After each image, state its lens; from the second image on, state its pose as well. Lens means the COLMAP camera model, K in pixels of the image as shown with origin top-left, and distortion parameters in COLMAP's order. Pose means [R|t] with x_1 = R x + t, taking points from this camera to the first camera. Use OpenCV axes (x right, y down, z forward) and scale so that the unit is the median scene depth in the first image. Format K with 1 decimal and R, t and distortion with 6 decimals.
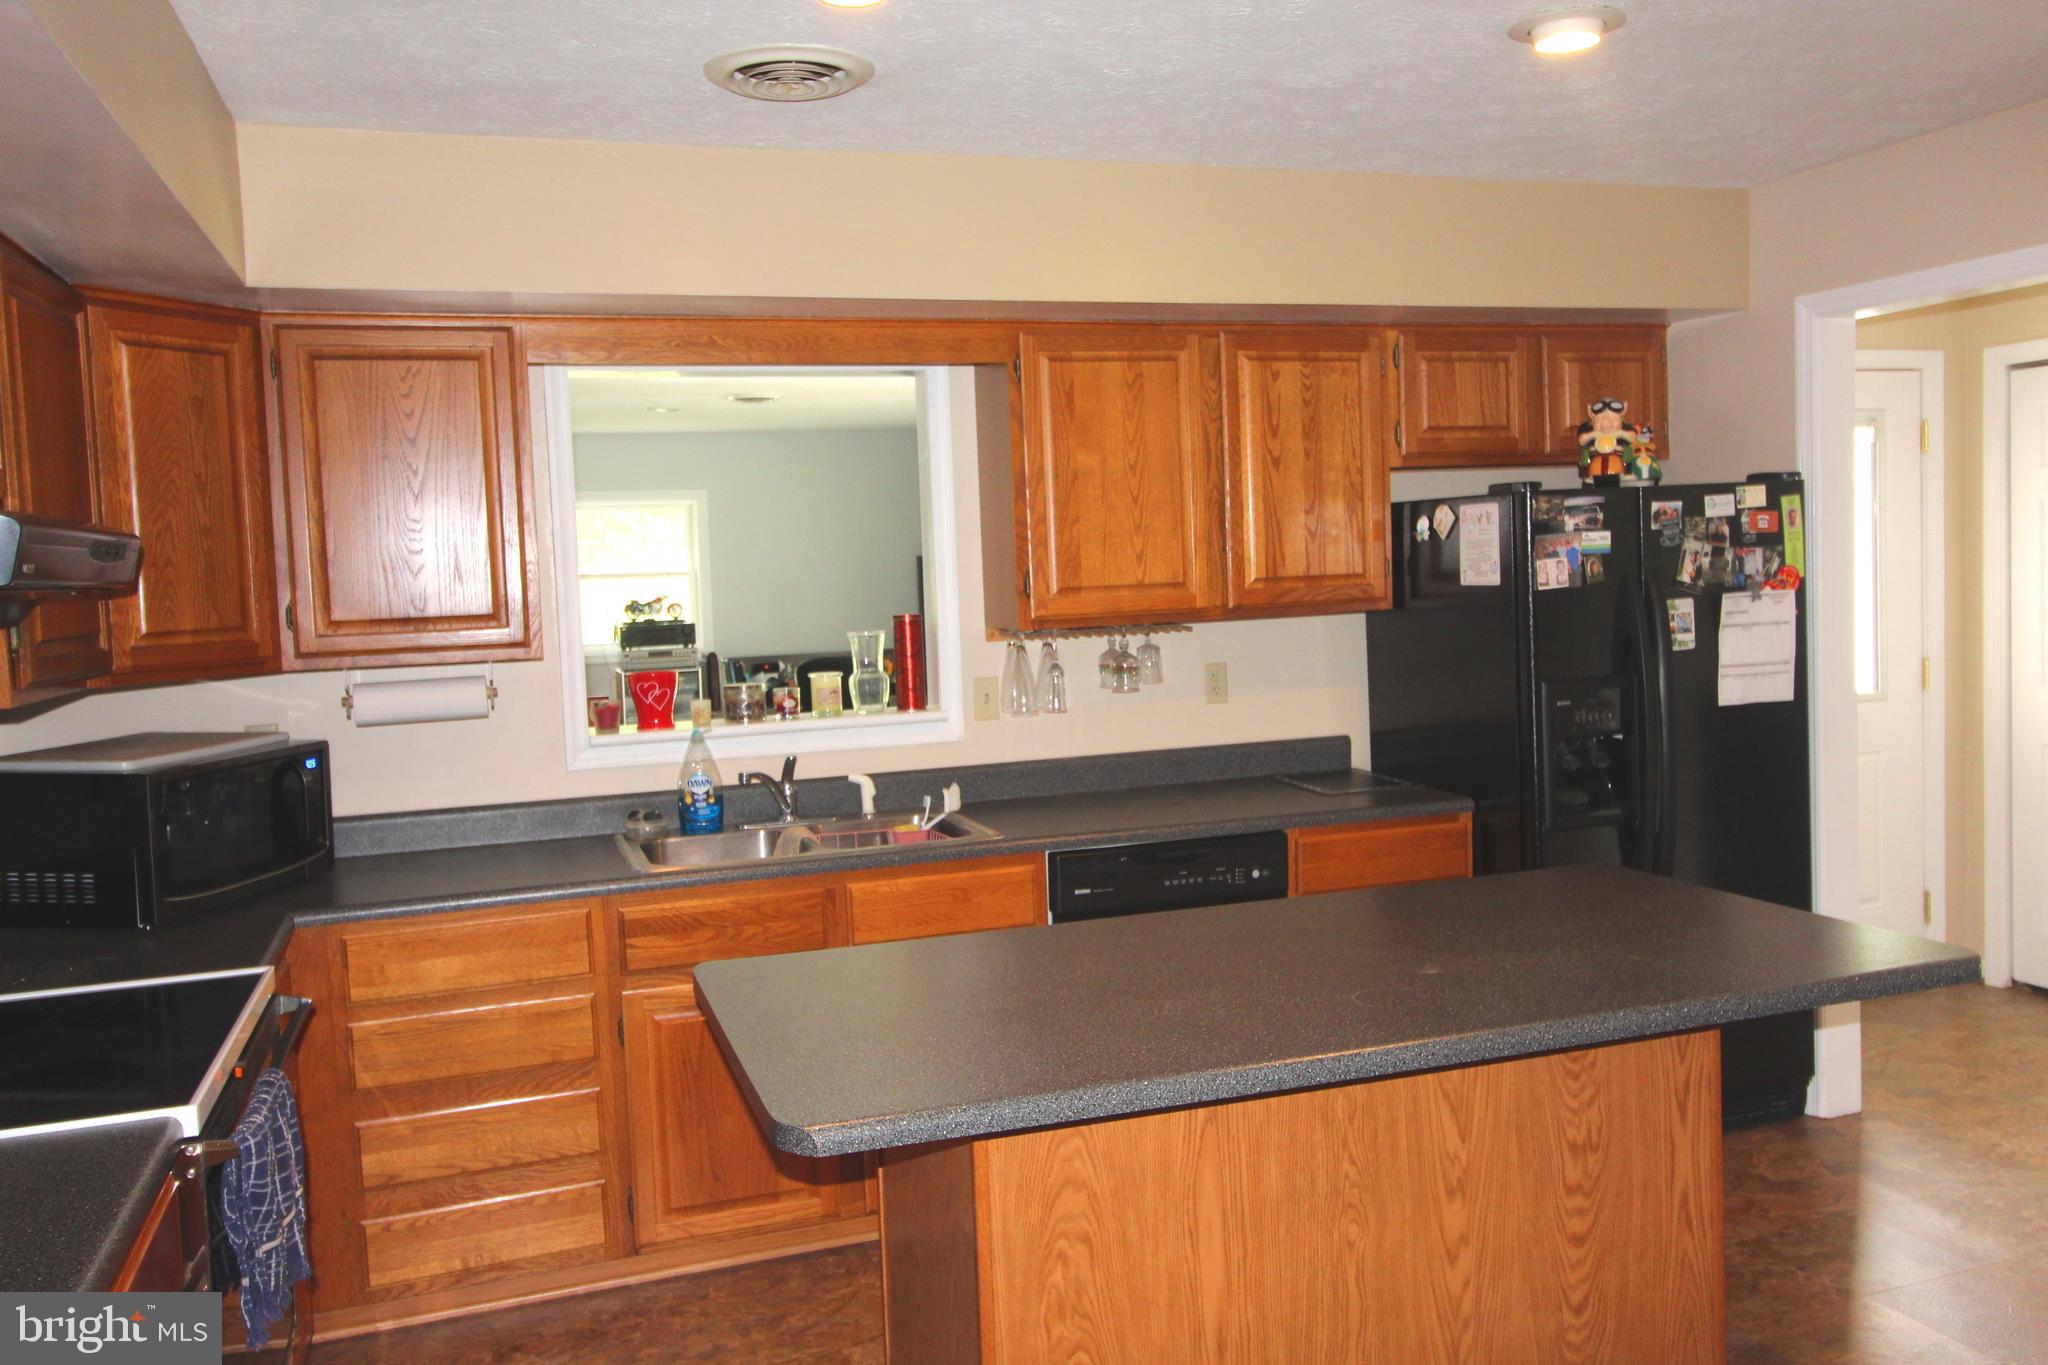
lens RADIAL K [[1574.1, 0, 1028.2], [0, 1574.1, 662.5], [0, 0, 1]] dist [0.016739, -0.025319]
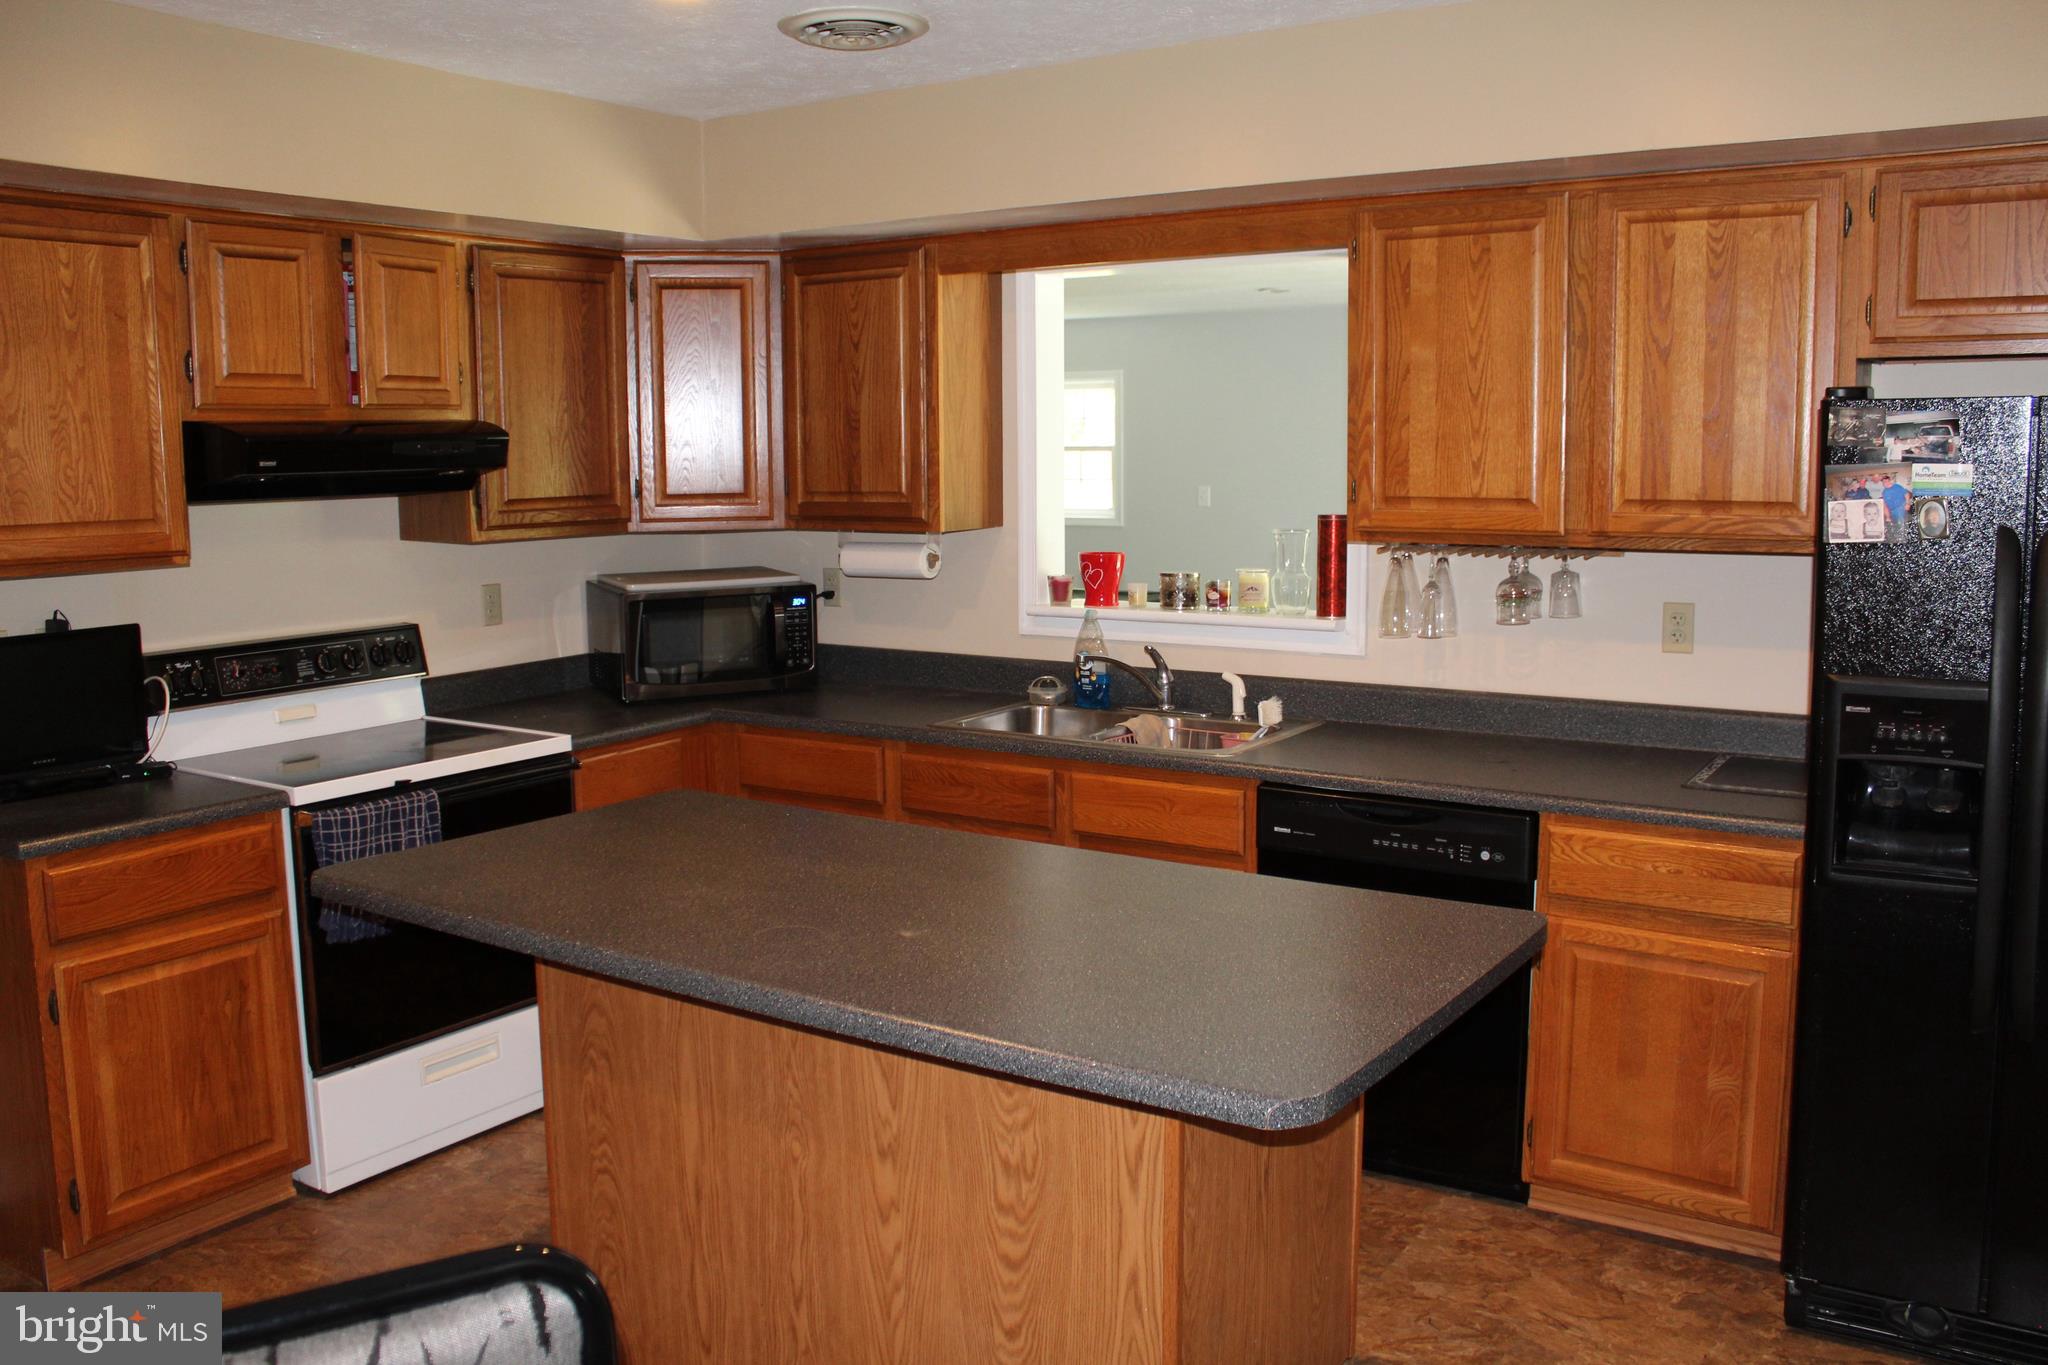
lens RADIAL K [[1674.8, 0, 1050.3], [0, 1674.8, 659.8], [0, 0, 1]] dist [-0.153054, 0.111960]
pose [[0.628354, 0.132044, -0.766639, 0.666810], [-0.063951, 0.990921, 0.118258, -0.058035], [0.775294, -0.025280, 0.631094, 0.275853]]
